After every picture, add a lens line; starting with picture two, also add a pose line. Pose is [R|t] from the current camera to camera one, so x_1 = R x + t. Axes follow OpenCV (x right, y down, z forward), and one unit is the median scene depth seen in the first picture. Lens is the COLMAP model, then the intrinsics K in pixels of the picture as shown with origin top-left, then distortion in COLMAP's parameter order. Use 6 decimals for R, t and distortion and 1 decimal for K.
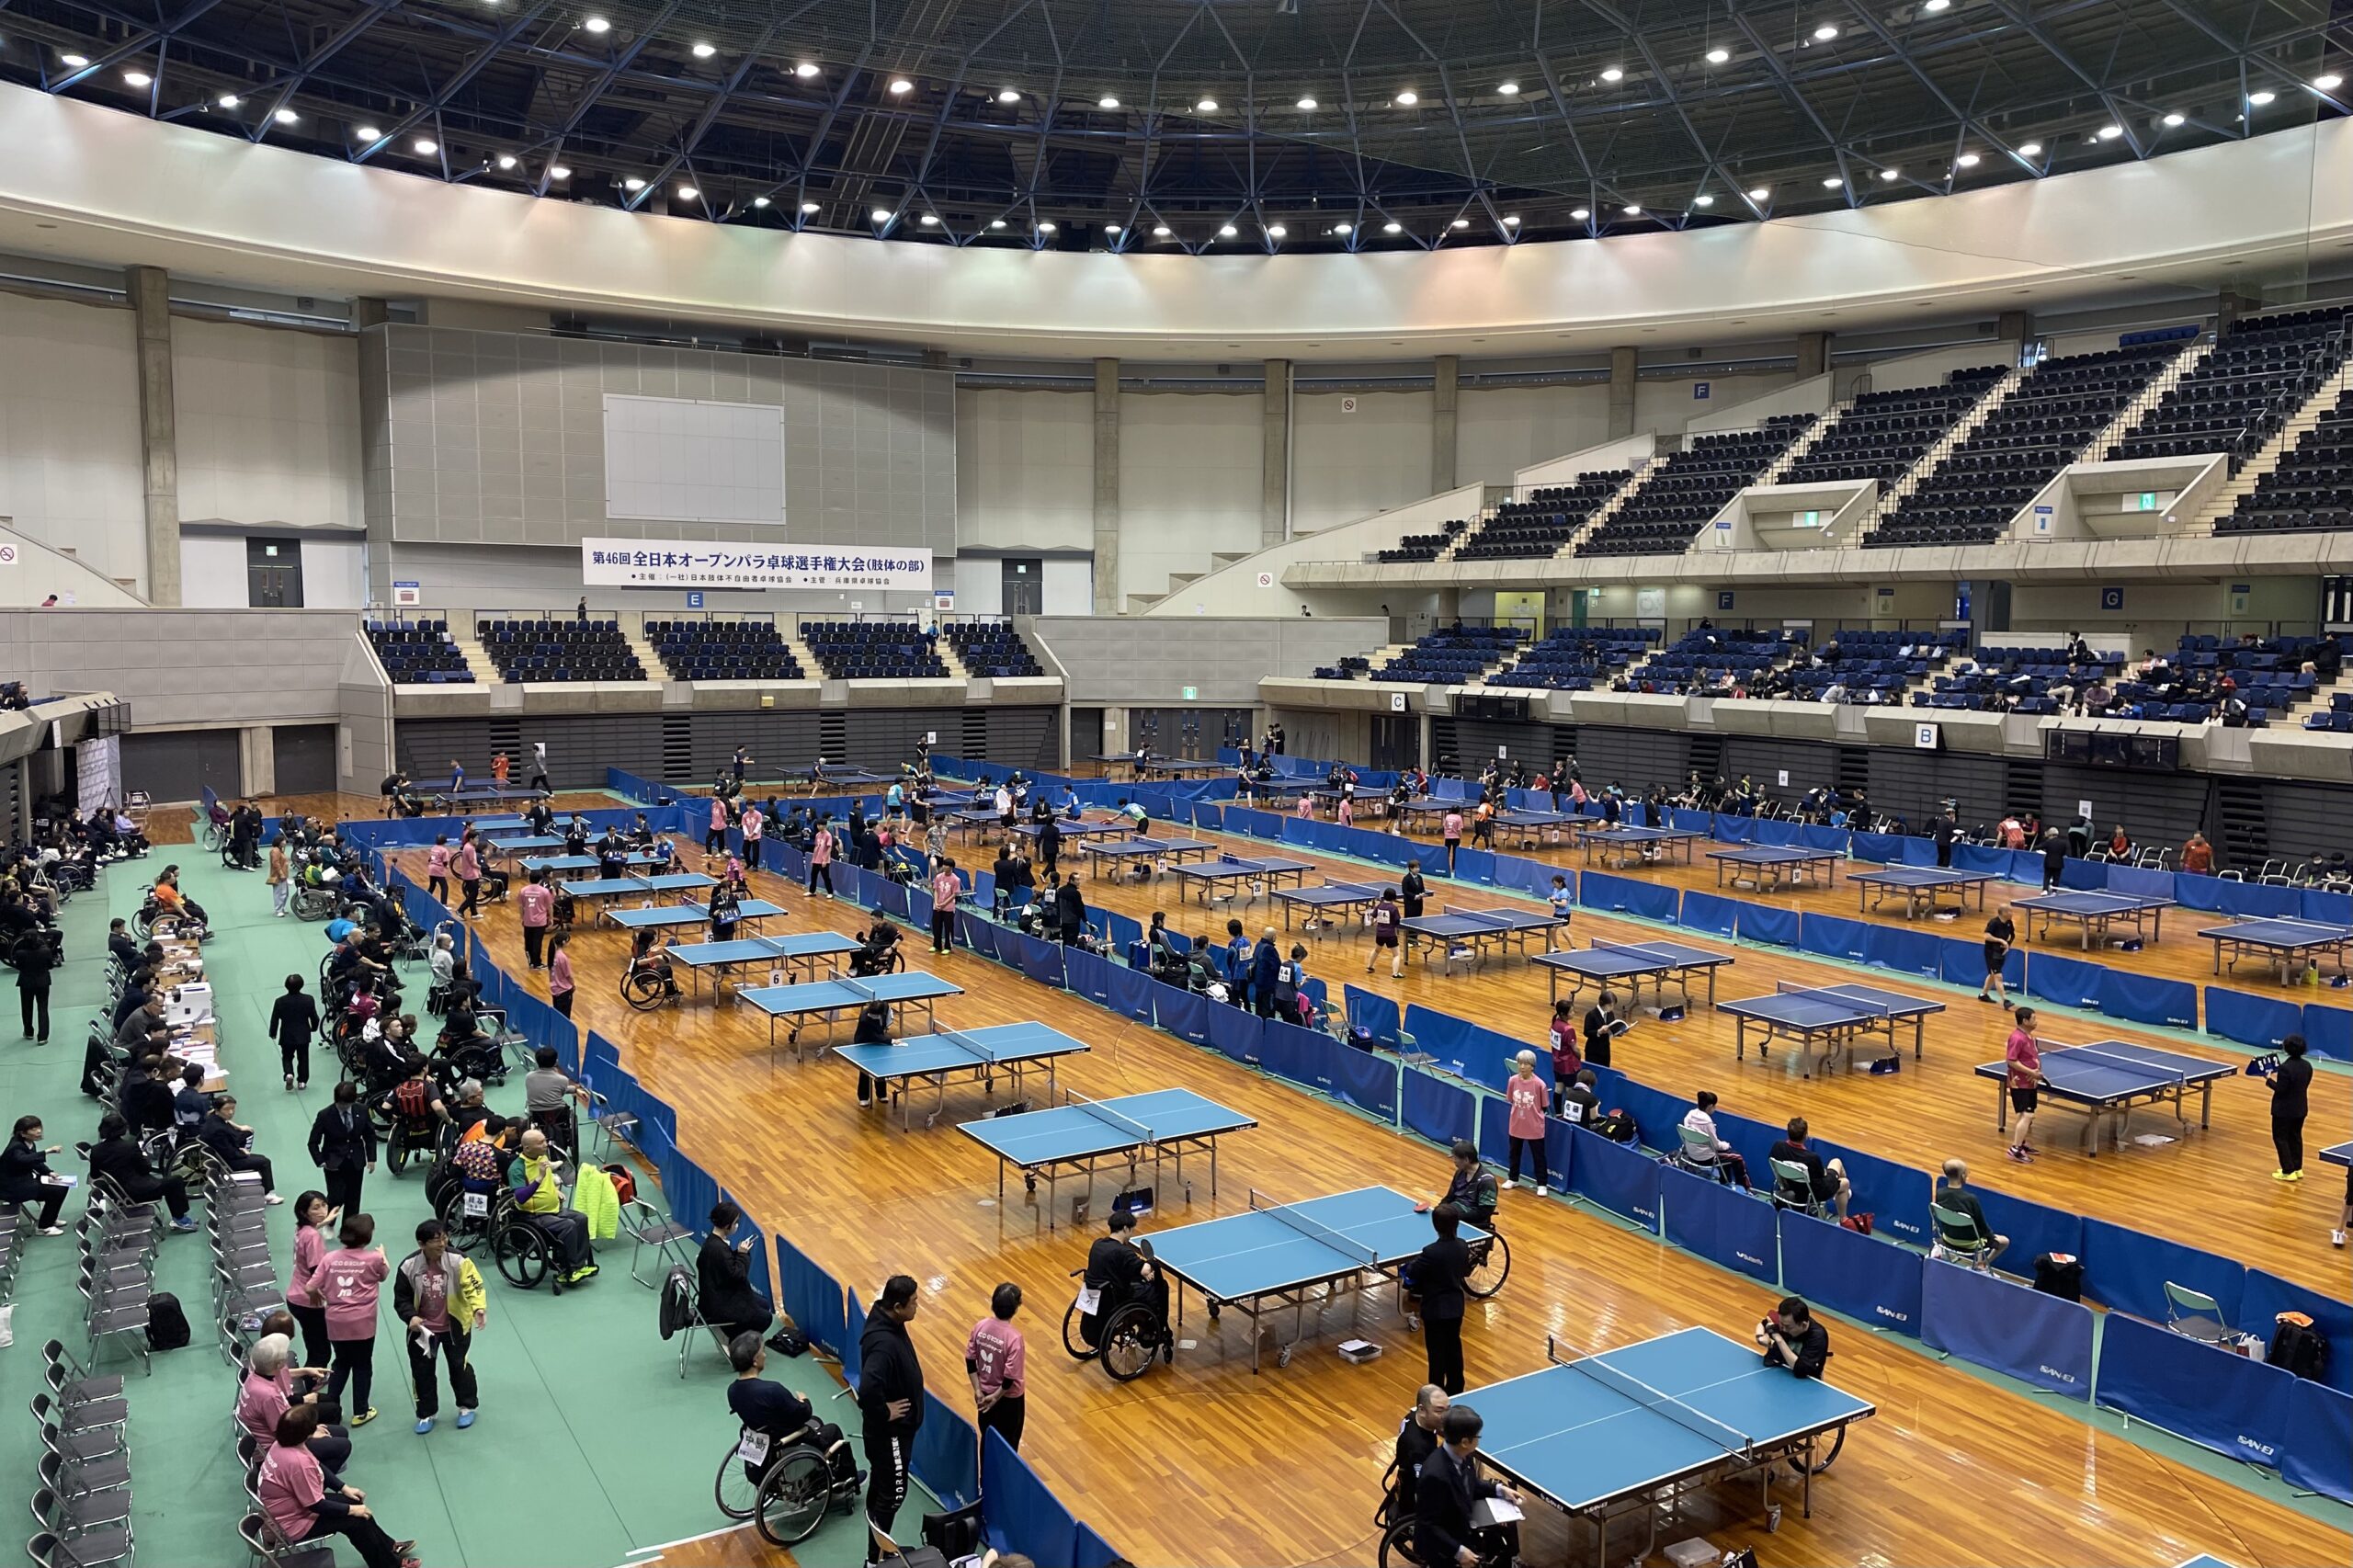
lens RADIAL K [[1736.3, 0, 1174.3], [0, 1736.3, 788.6], [0, 0, 1]] dist [0.066185, -0.079276]
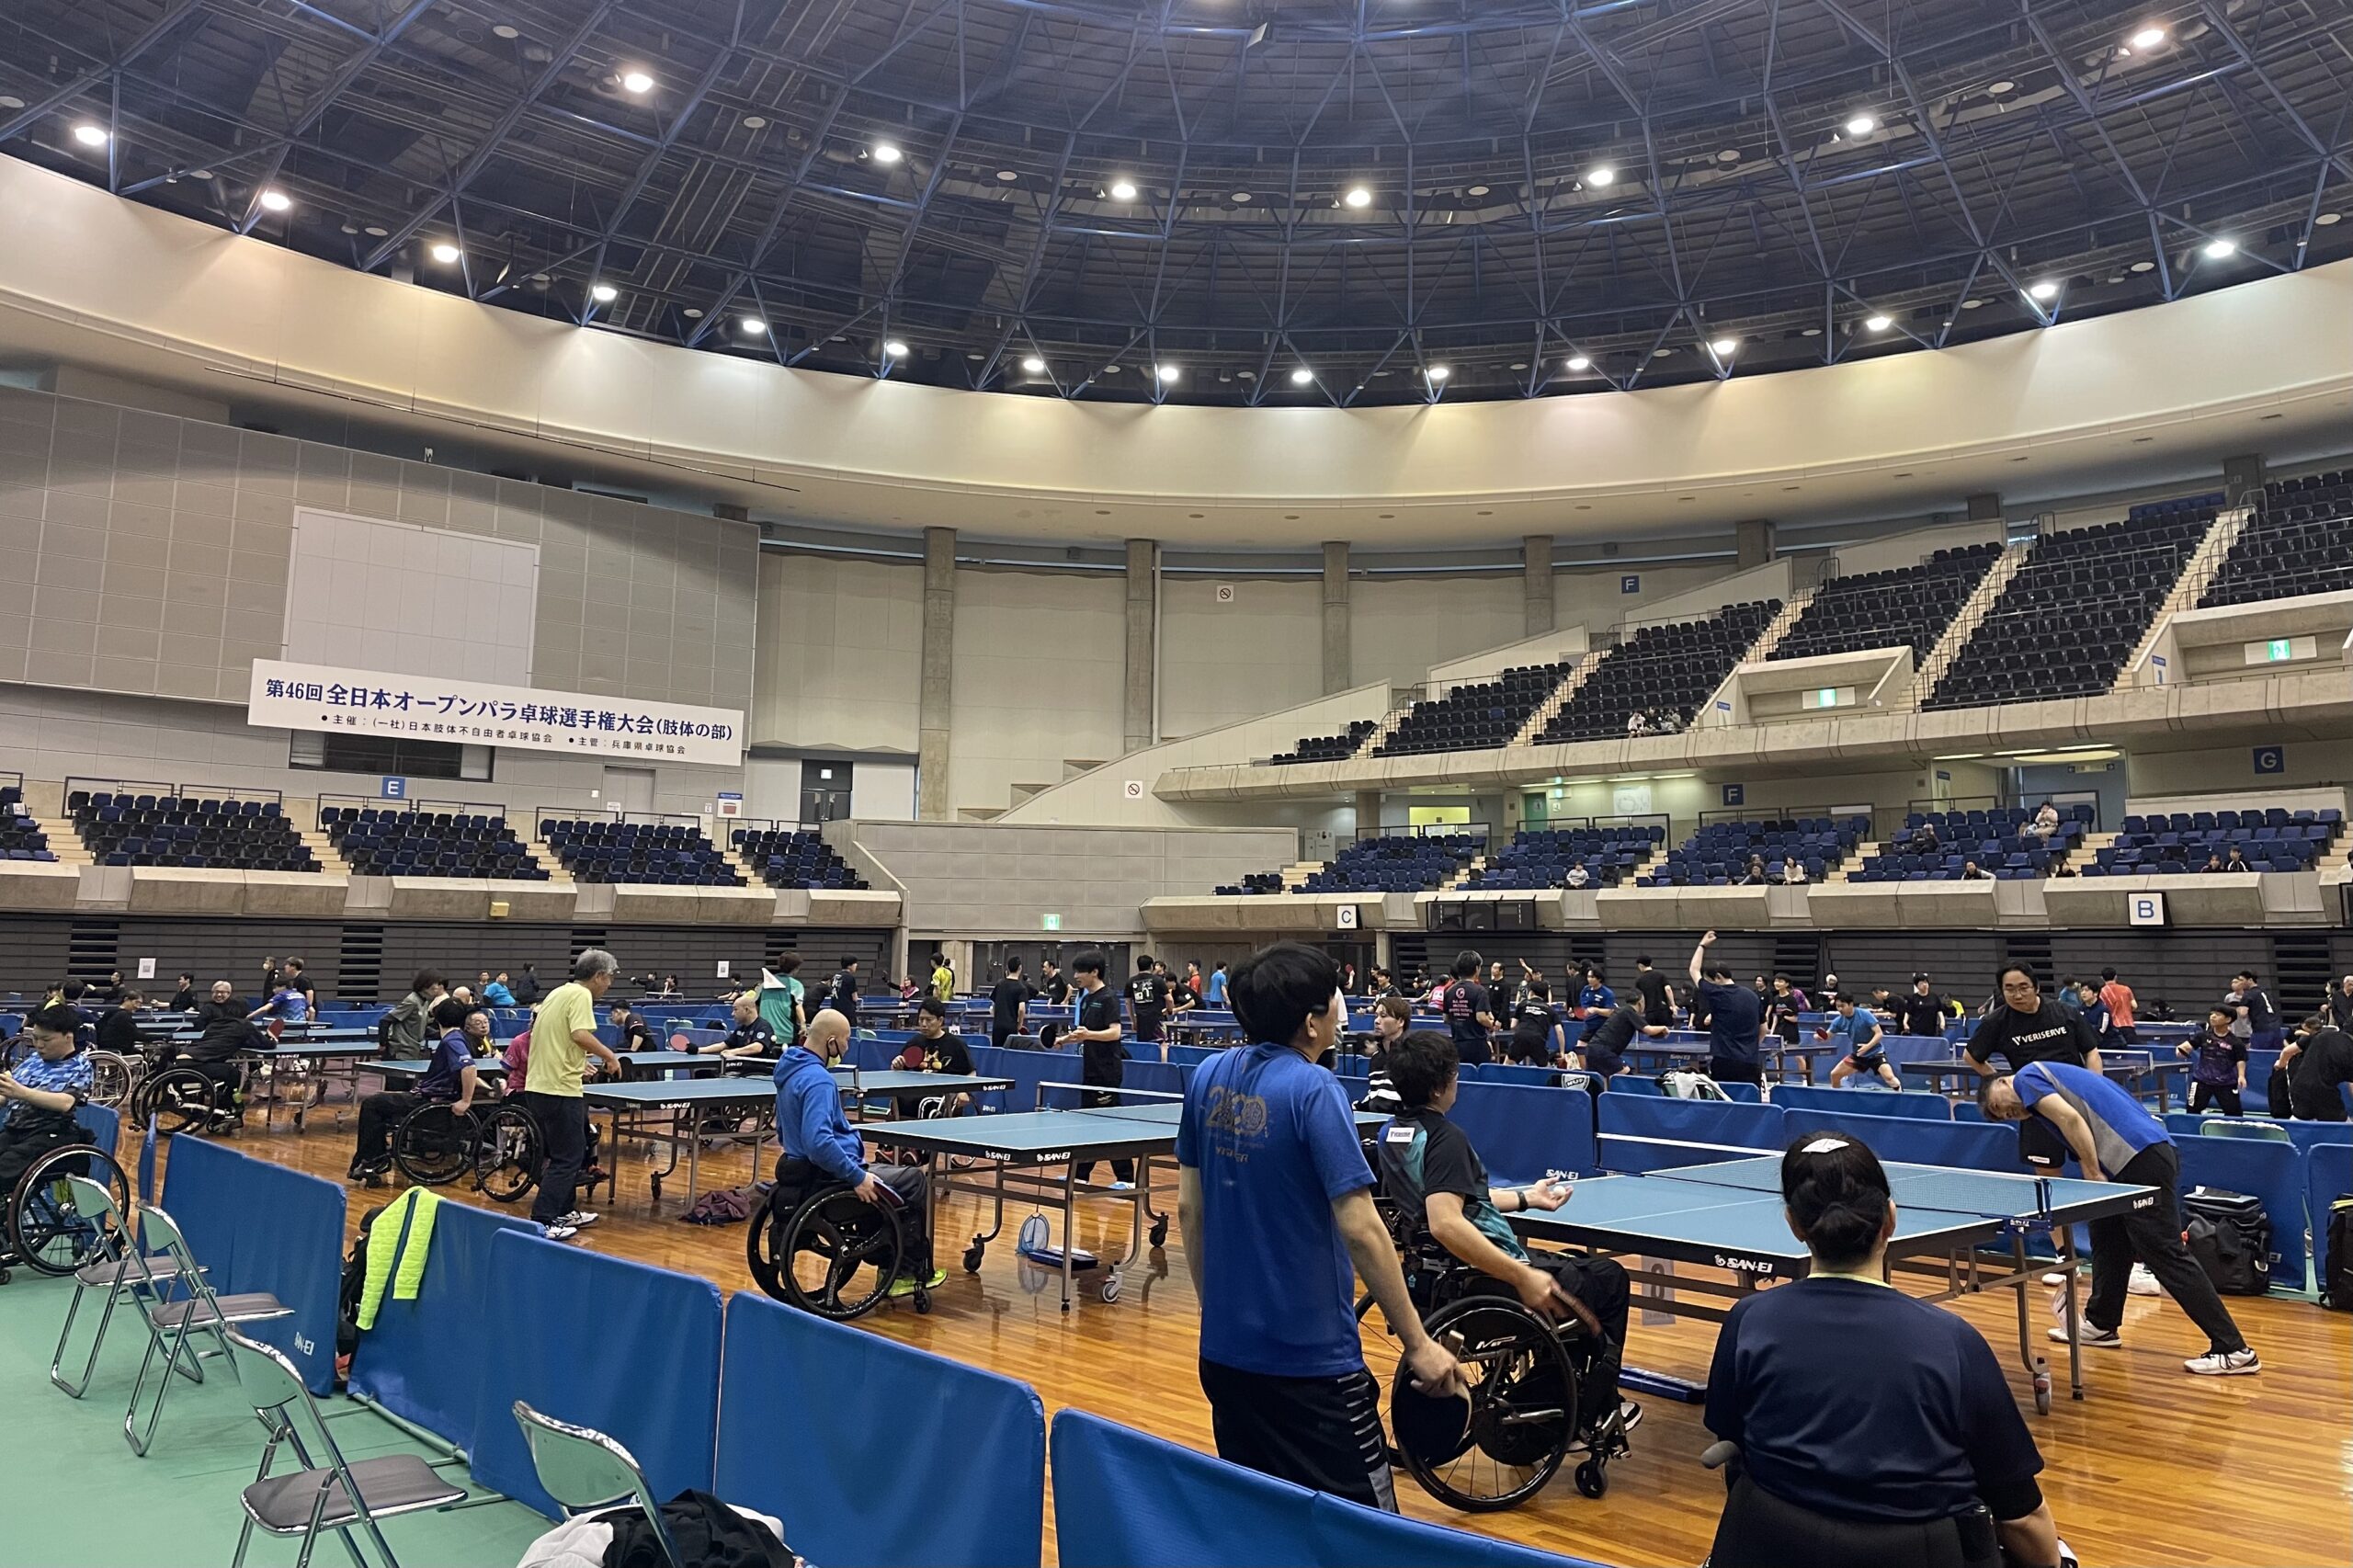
lens RADIAL K [[1736.3, 0, 1163.5], [0, 1736.3, 698.7], [0, 0, 1]] dist [0.066185, -0.079276]
pose [[0.982363, 0.031620, 0.184290, -0.097549], [0.014920, 0.969199, -0.245827, 0.045335], [-0.186386, 0.244241, 0.951634, 0.236375]]
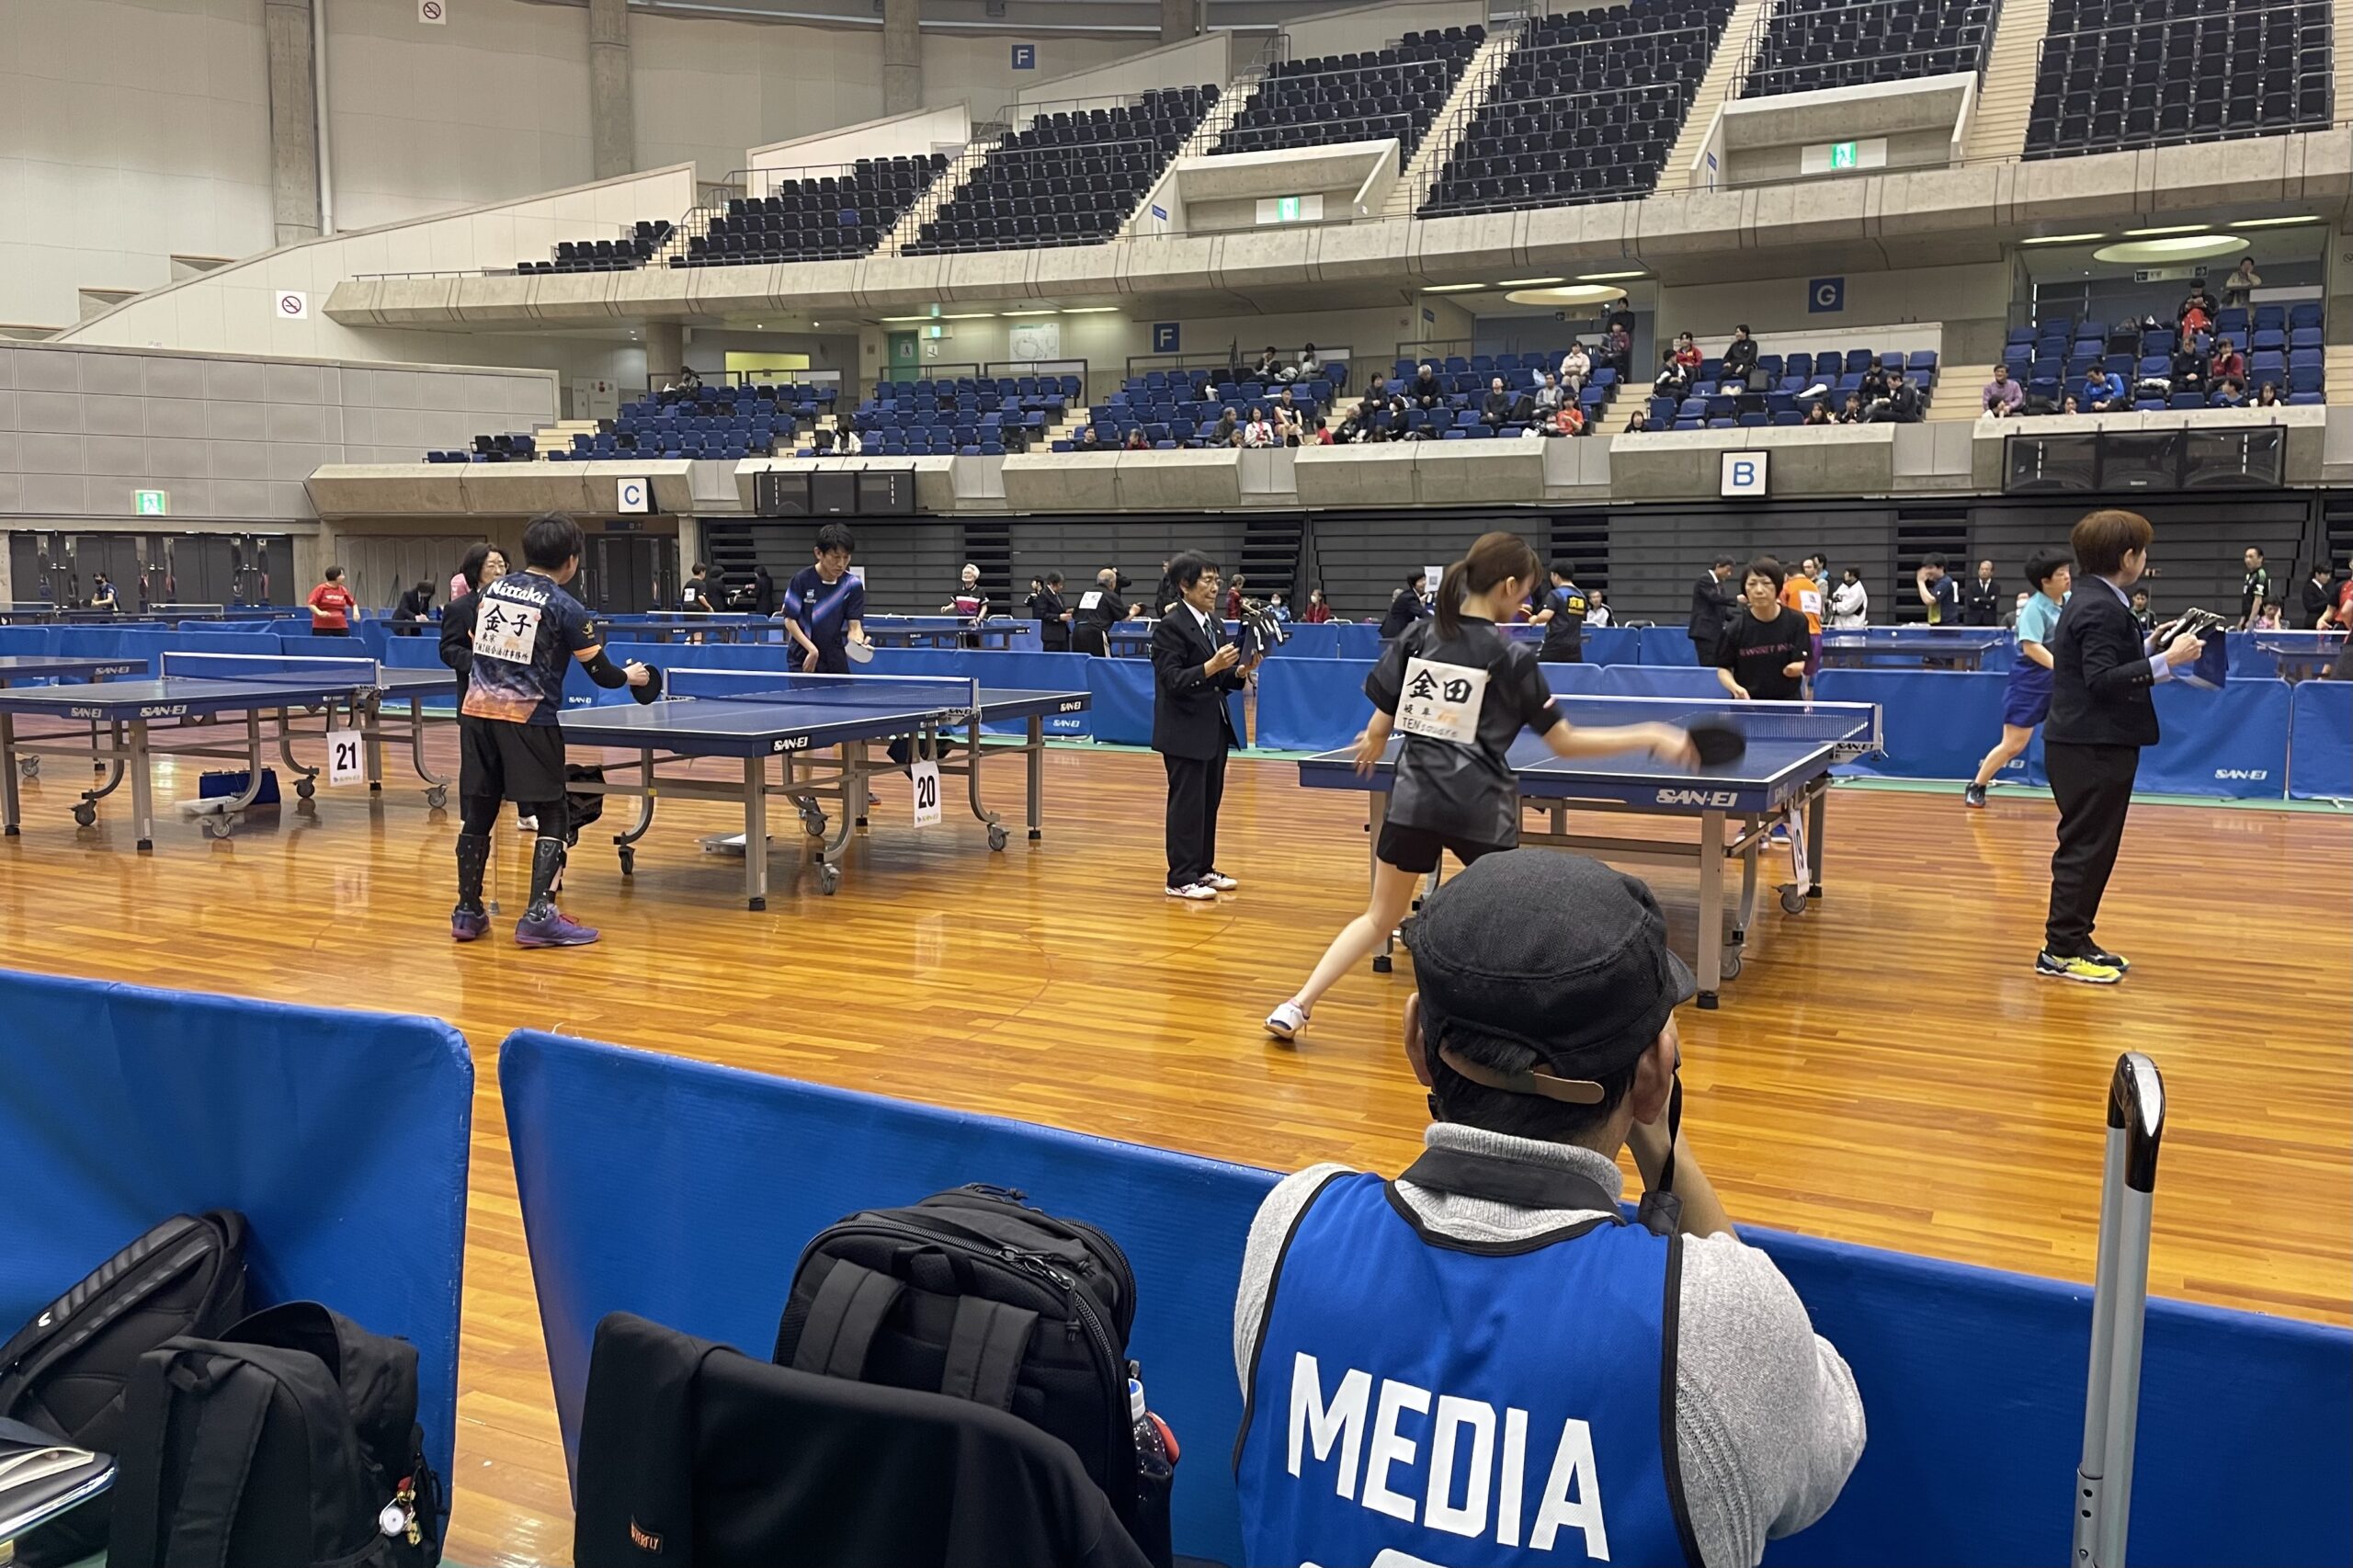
lens RADIAL K [[1736.3, 0, 1177.5], [0, 1736.3, 777.7], [0, 0, 1]] dist [0.066185, -0.079276]
pose [[0.837689, -0.064785, 0.542291, -0.025350], [0.058042, 0.997877, 0.029554, 0.028936], [-0.543055, 0.006719, 0.839671, 0.451471]]
